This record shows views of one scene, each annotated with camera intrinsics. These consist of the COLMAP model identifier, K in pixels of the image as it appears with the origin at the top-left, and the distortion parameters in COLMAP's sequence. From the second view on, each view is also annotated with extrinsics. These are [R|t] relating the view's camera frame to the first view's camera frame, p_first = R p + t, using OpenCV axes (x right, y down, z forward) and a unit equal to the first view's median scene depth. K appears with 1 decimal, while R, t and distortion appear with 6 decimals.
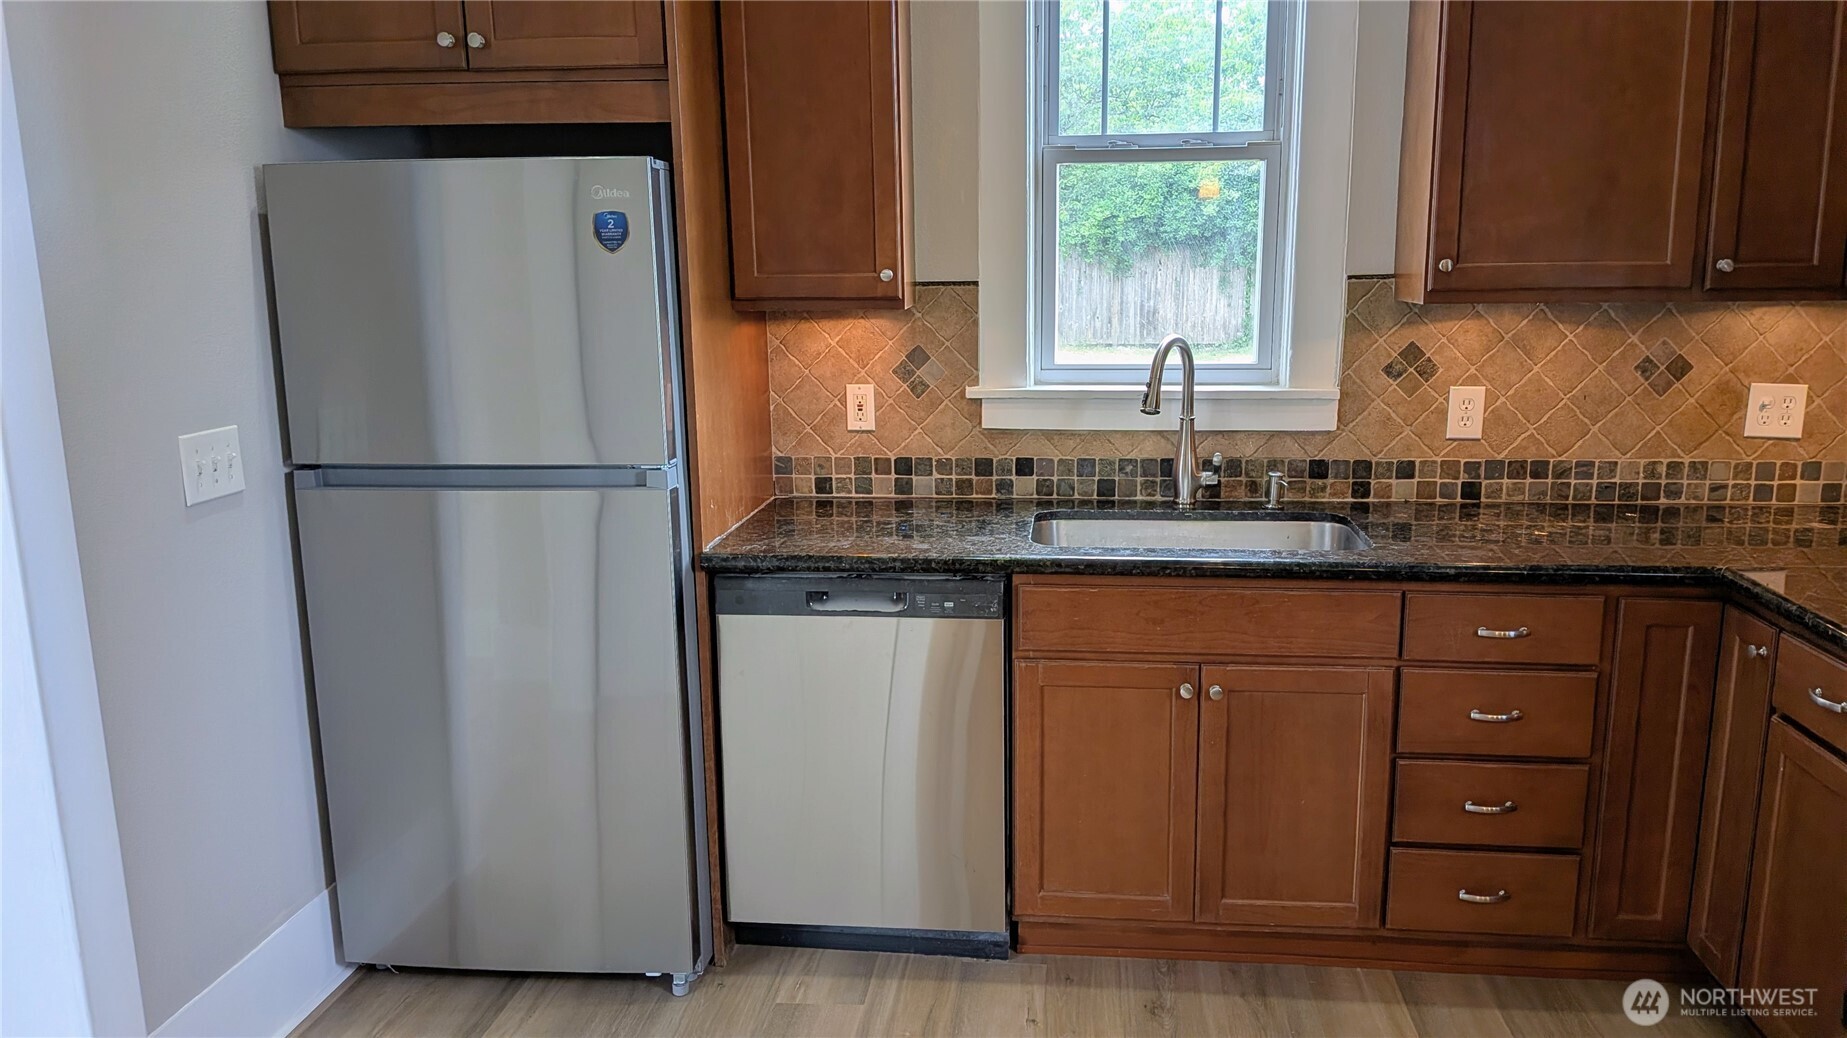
lens RADIAL K [[1317.4, 0, 958.7], [0, 1317.4, 520.2], [0, 0, 1]] dist [0.027622, -0.005914]
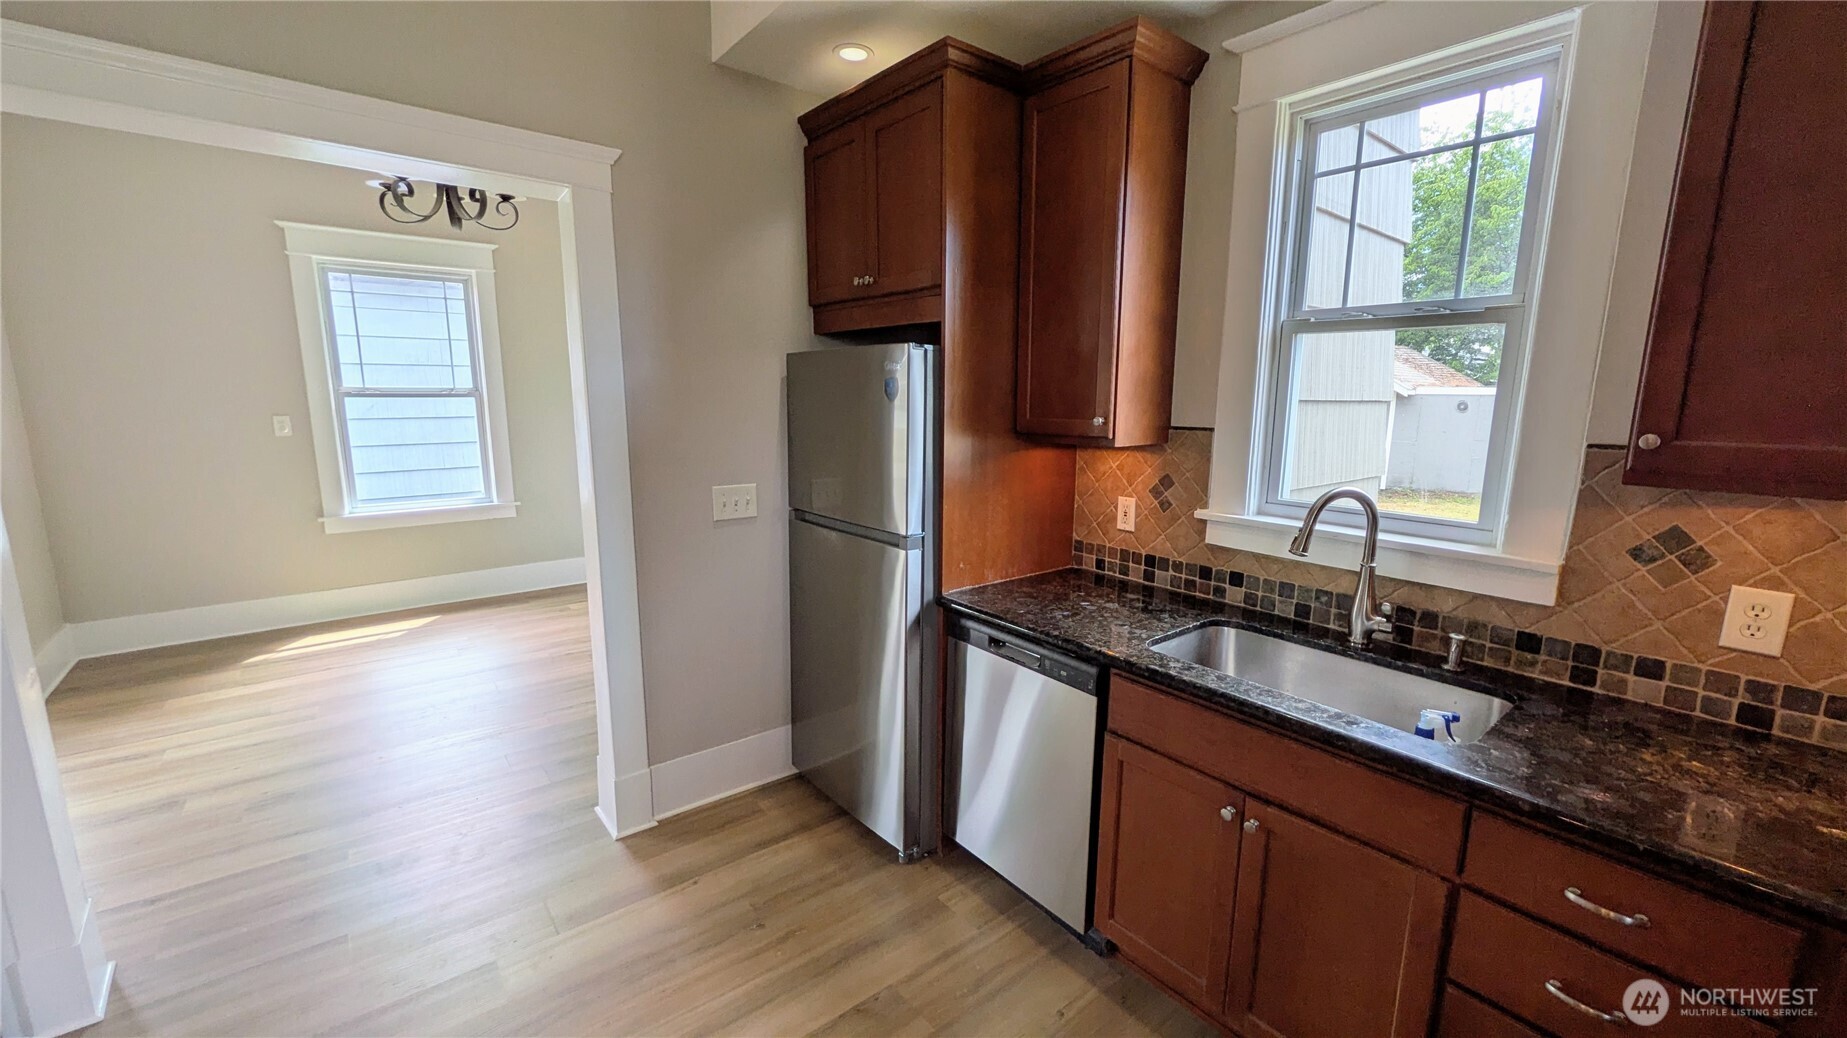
lens RADIAL K [[728.7, 0, 929.1], [0, 728.7, 520.4], [0, 0, 1]] dist [-0.001356, 0.000466]
pose [[0.705317, 0.139780, -0.694974, 0.322371], [-0.155872, 0.986954, 0.040315, -0.079825], [0.691543, 0.079893, 0.717903, 0.316296]]
